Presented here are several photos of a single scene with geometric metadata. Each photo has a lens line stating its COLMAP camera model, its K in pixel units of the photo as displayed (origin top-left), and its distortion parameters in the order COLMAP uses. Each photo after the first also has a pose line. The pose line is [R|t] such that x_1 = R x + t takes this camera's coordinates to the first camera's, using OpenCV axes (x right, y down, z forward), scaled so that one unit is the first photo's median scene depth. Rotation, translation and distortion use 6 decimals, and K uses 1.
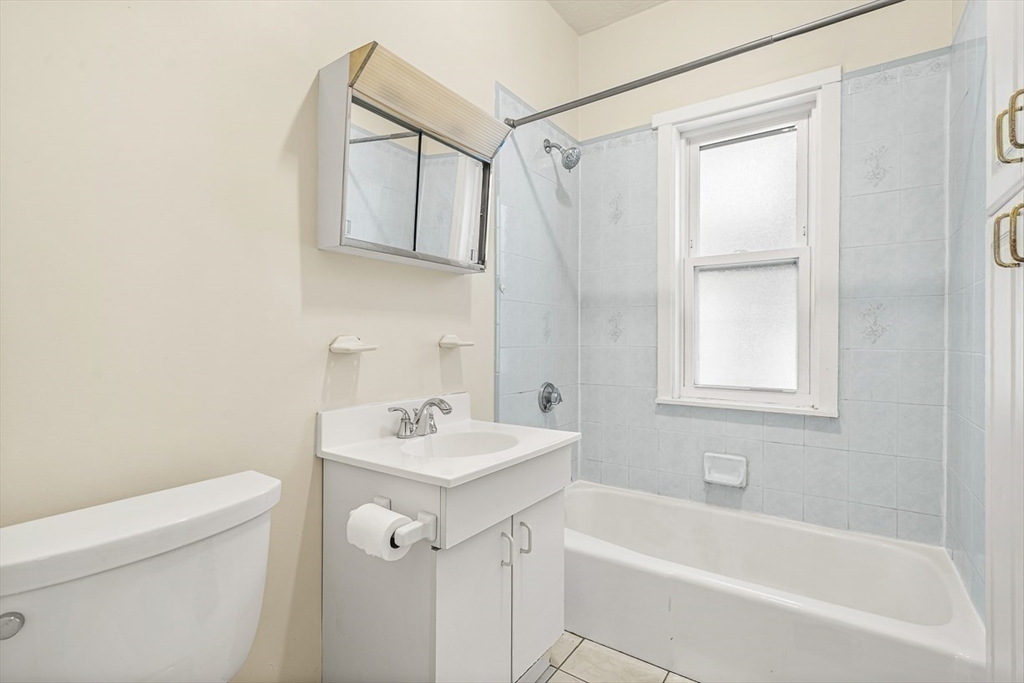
lens RADIAL K [[474.2, 0, 512.9], [0, 474.2, 340.4], [0, 0, 1]] dist [0.000493, 0.000009]
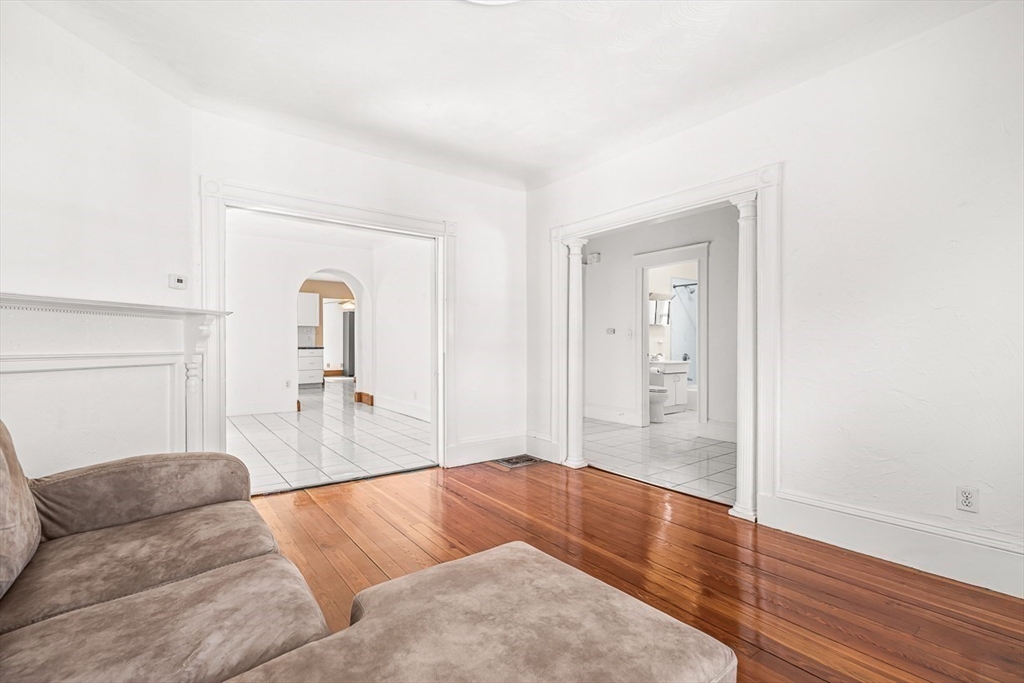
lens RADIAL K [[474.2, 0, 511.1], [0, 474.2, 342.6], [0, 0, 1]] dist [0.000493, 0.000009]
pose [[0.951023, -0.001397, -0.309118, -0.086573], [0.003527, 0.999974, 0.006332, -0.021497], [0.309101, -0.007112, 0.951003, -3.455773]]
